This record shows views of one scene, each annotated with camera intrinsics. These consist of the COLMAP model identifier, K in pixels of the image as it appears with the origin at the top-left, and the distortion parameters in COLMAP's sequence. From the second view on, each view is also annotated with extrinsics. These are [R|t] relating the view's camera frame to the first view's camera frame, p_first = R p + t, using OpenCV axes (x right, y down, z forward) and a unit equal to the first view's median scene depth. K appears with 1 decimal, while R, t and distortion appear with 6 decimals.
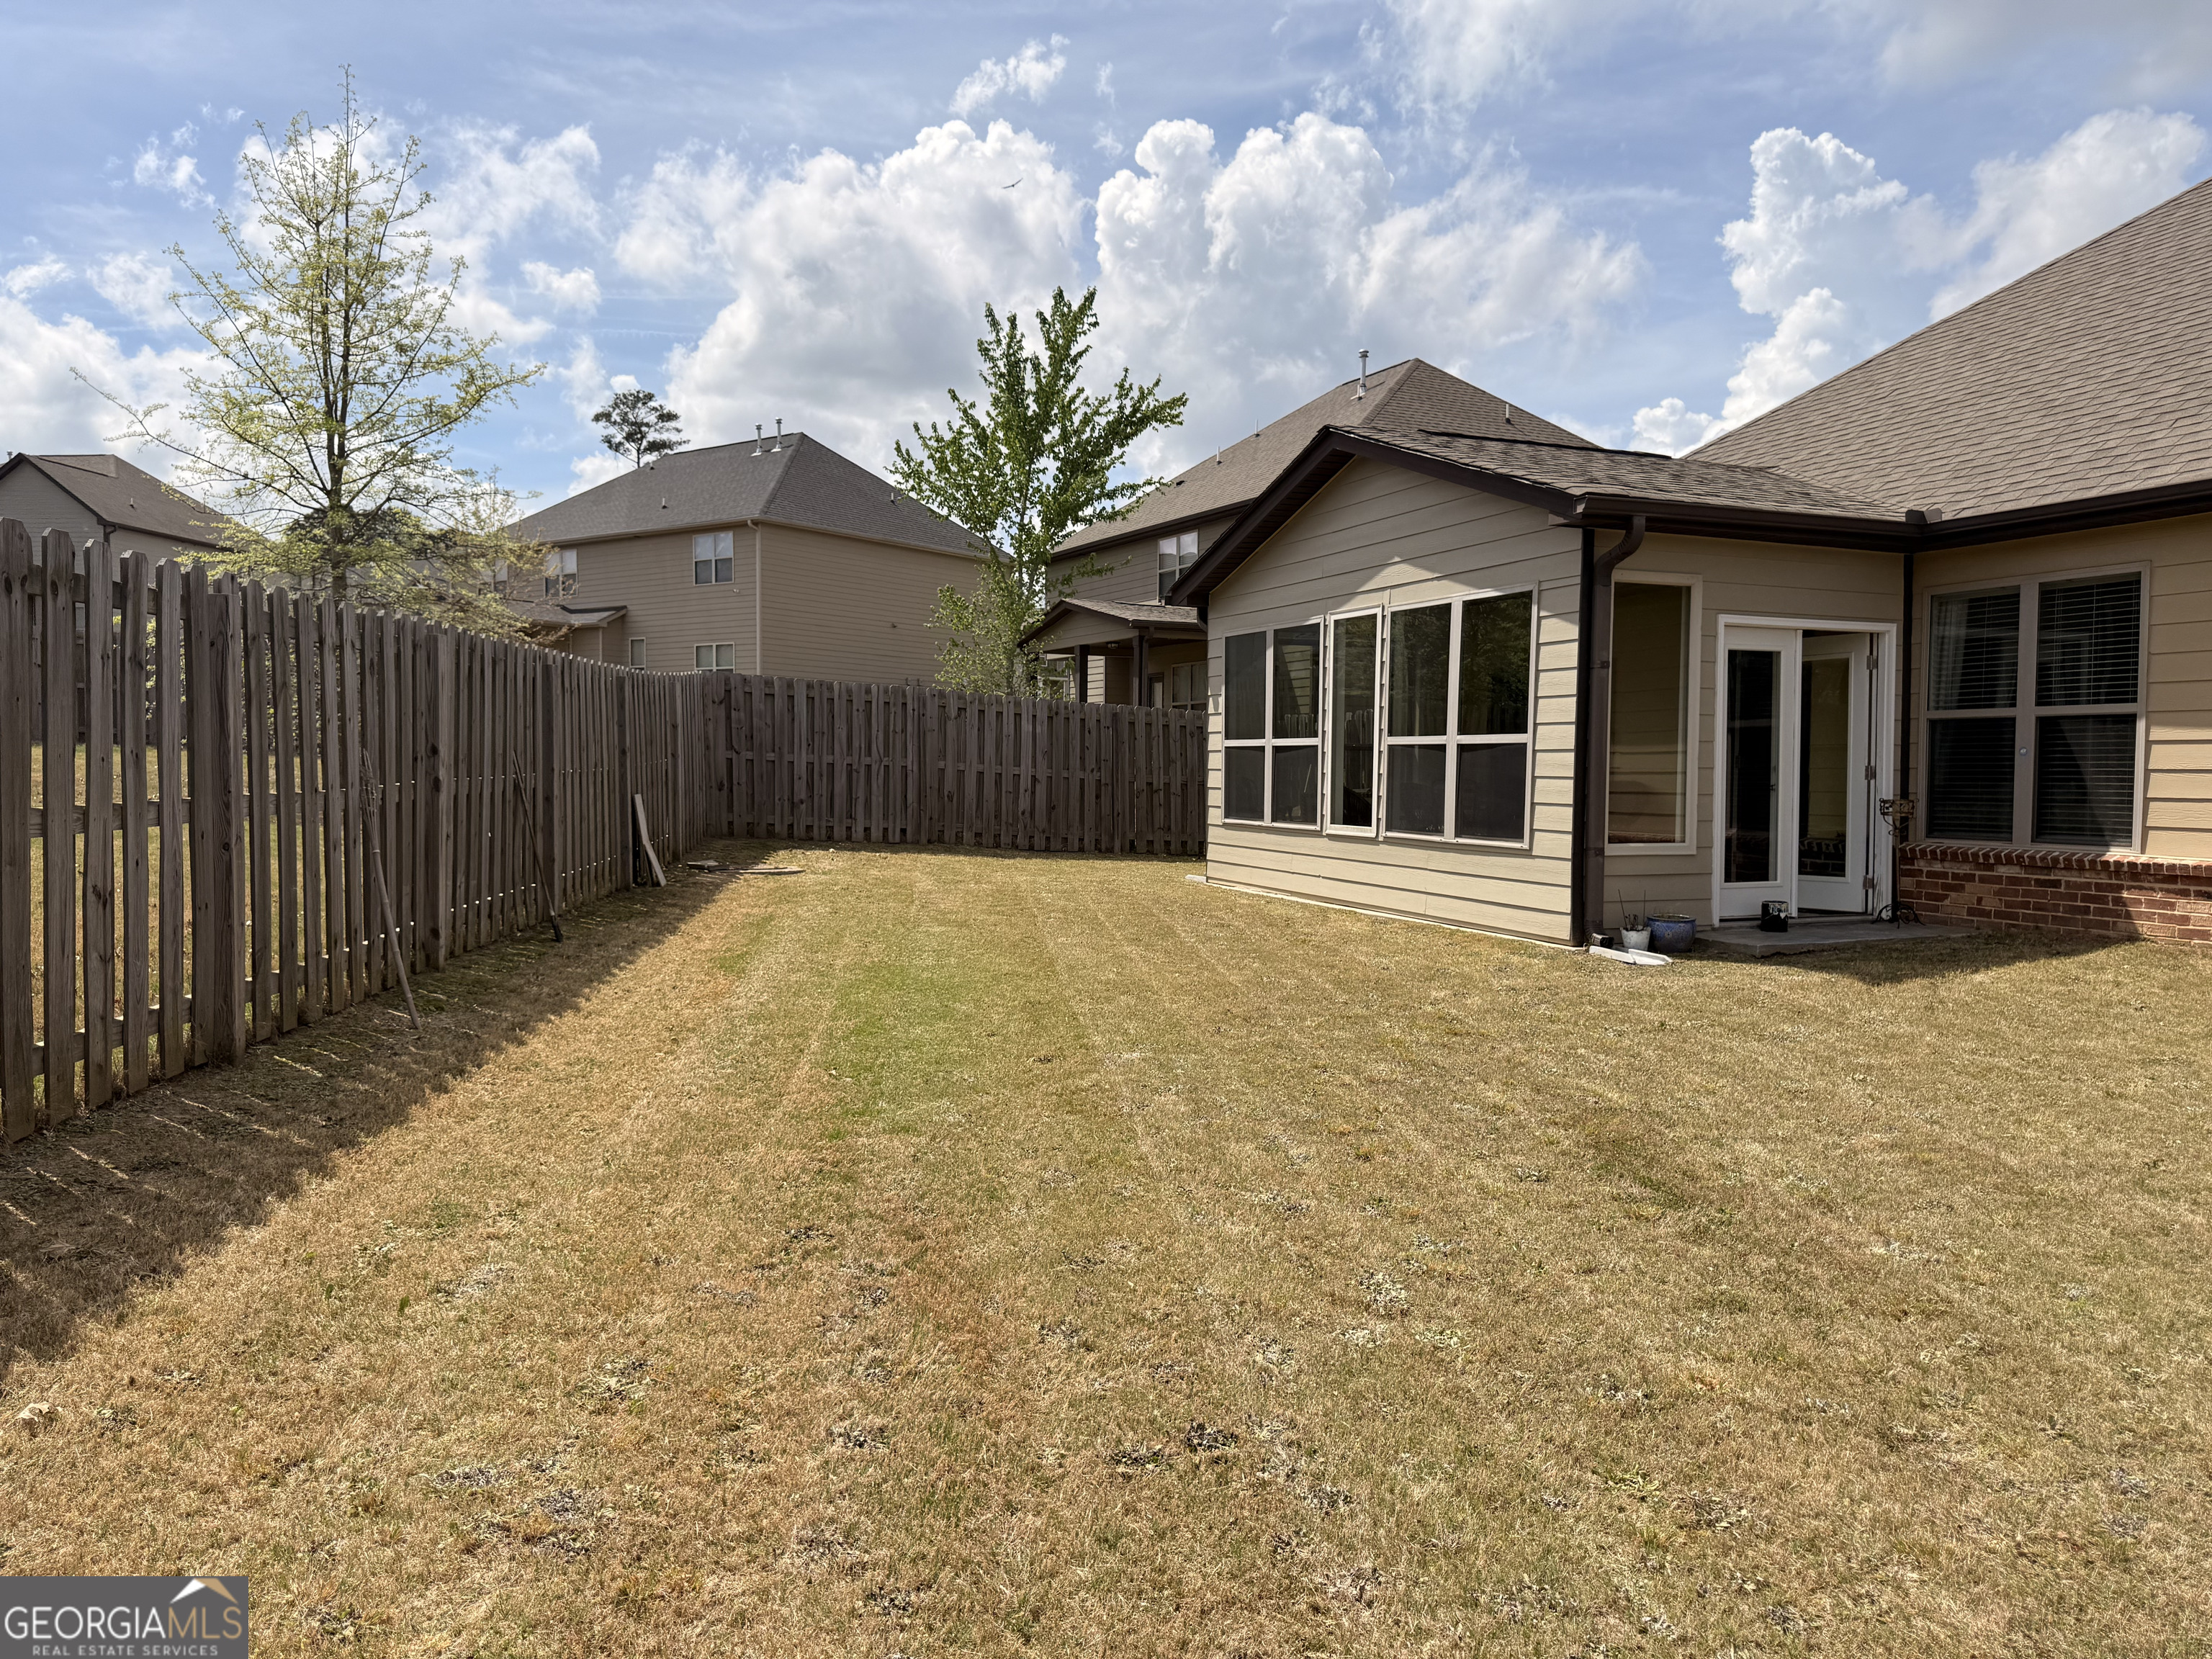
lens RADIAL K [[1552.4, 0, 1102.7], [0, 1552.4, 837.5], [0, 0, 1]] dist [0.026557, -0.062105]
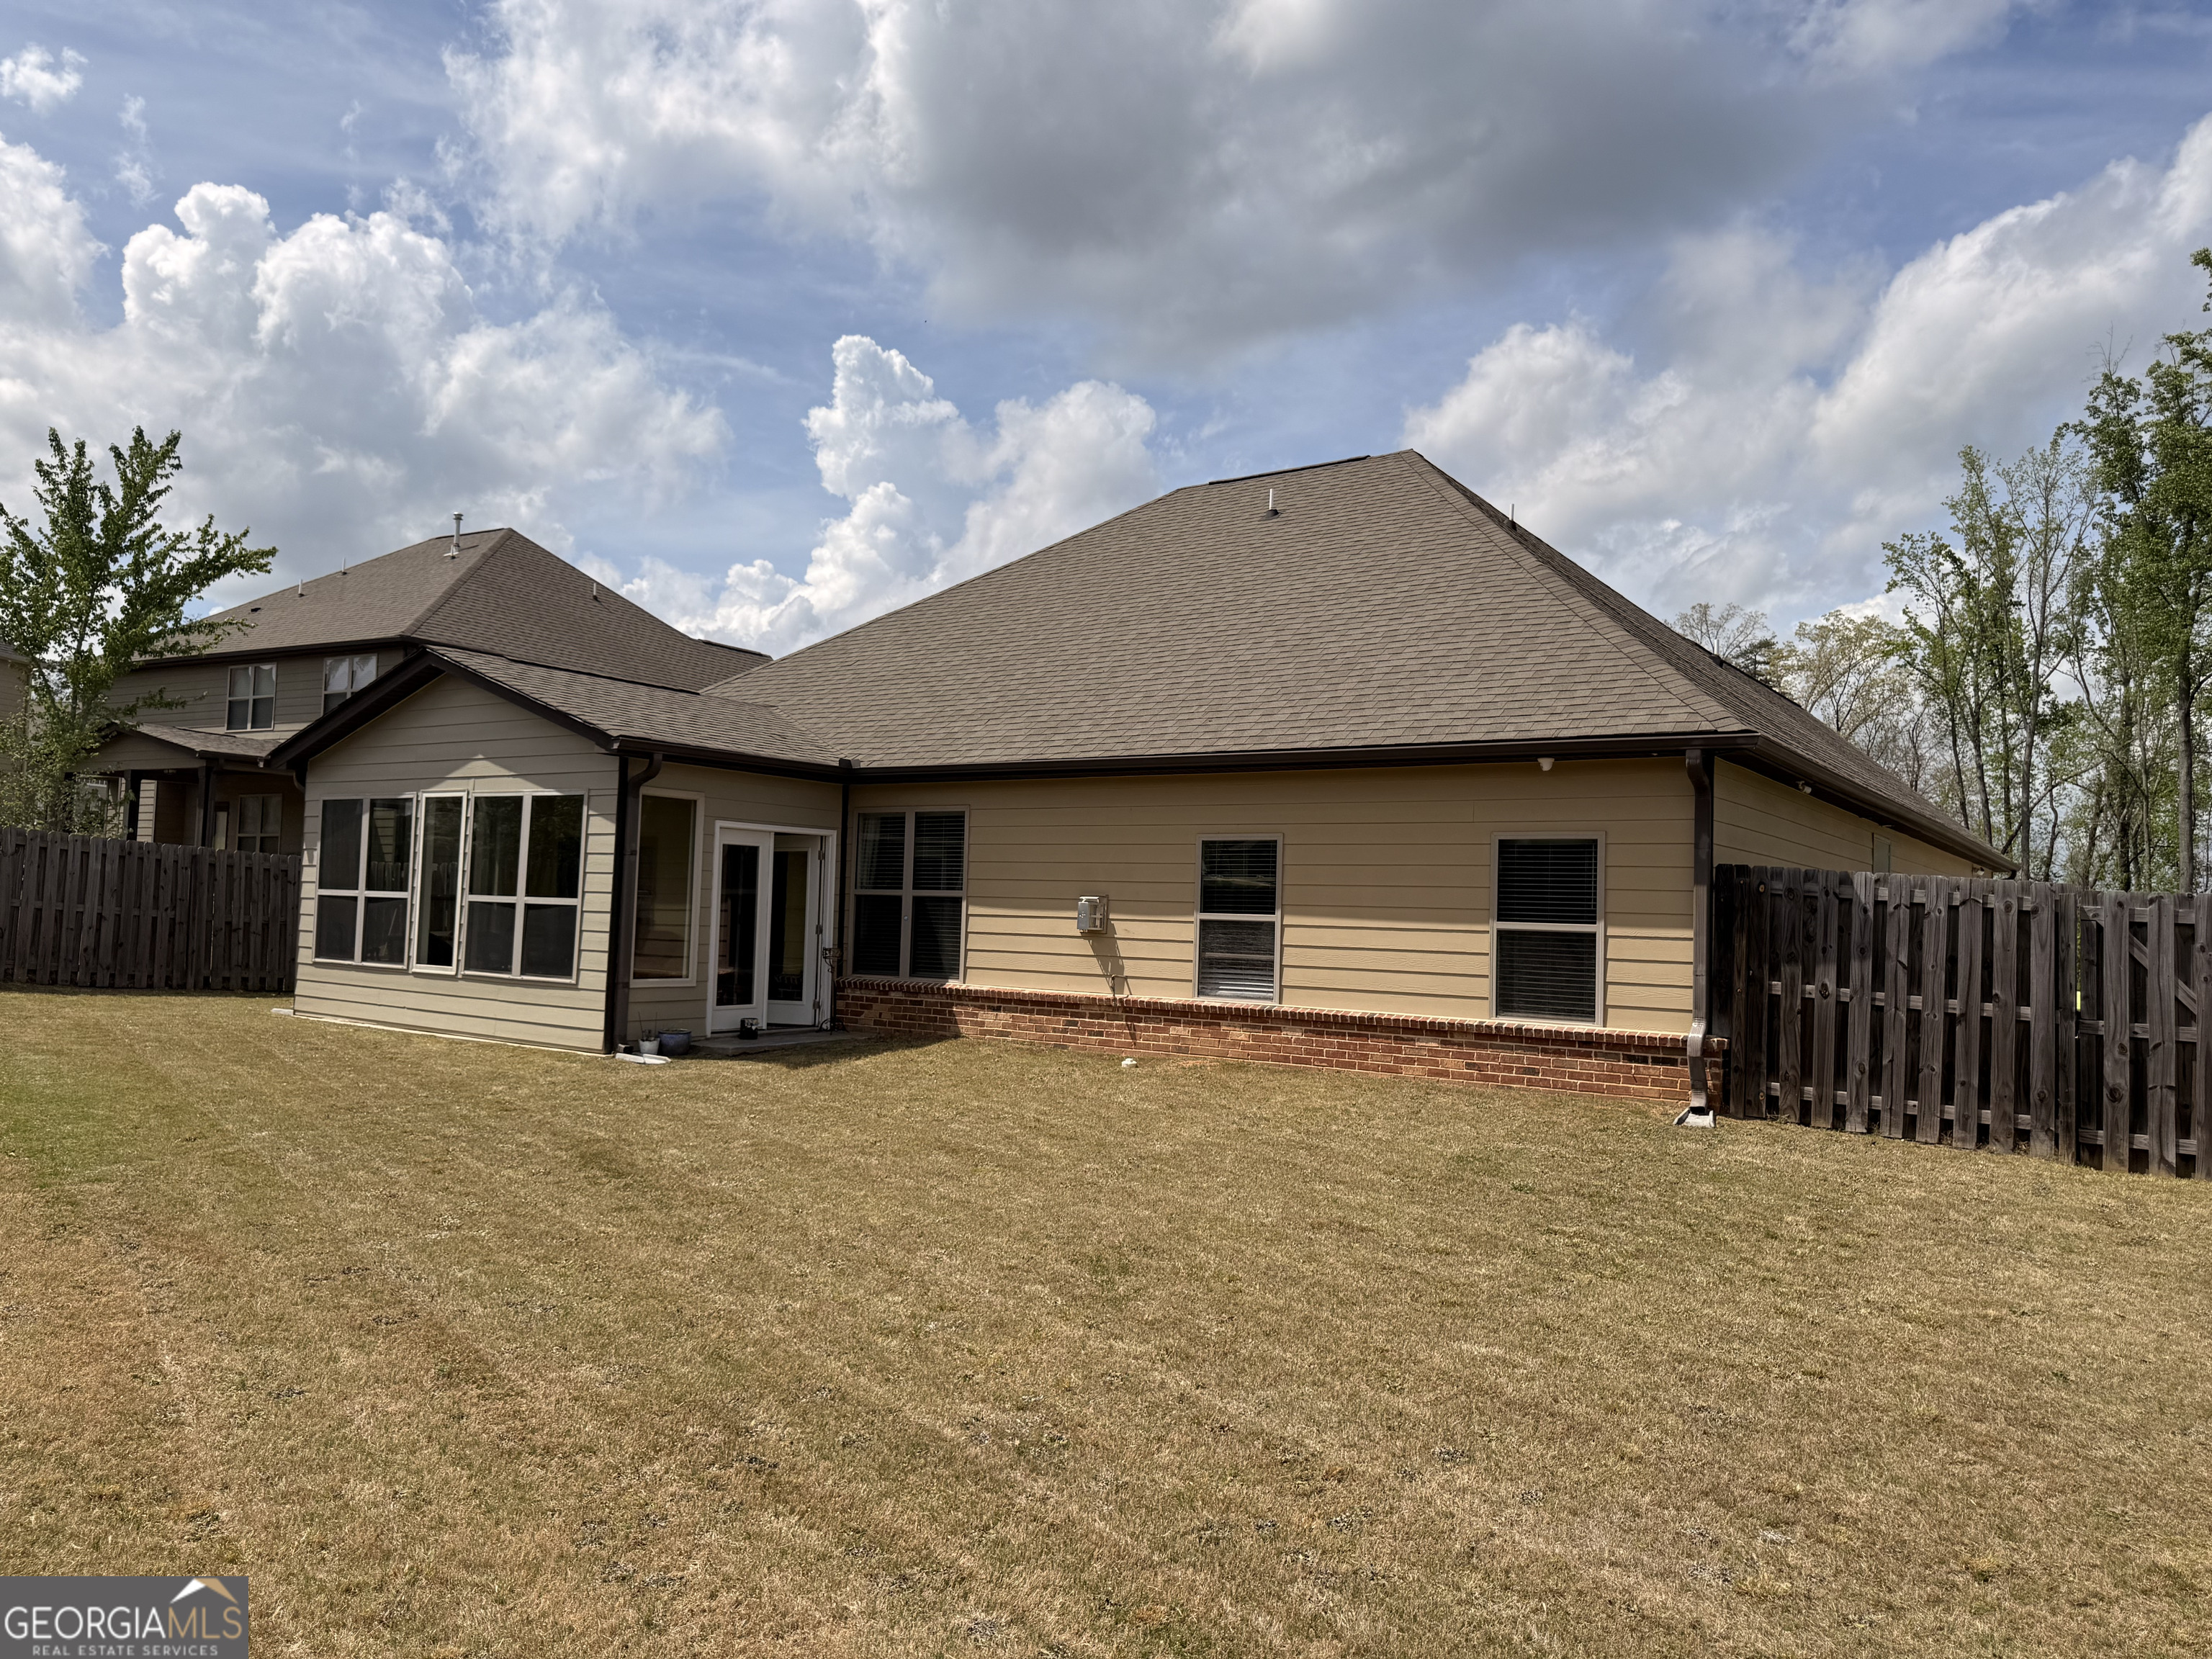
lens RADIAL K [[1530.6, 0, 1060.3], [0, 1530.6, 826.3], [0, 0, 1]] dist [0.079307, -0.086272]
pose [[0.854930, 0.046538, 0.516652, -0.054712], [0.000194, 0.995939, -0.090030, -0.006601], [-0.518744, 0.077070, 0.851449, -0.309785]]
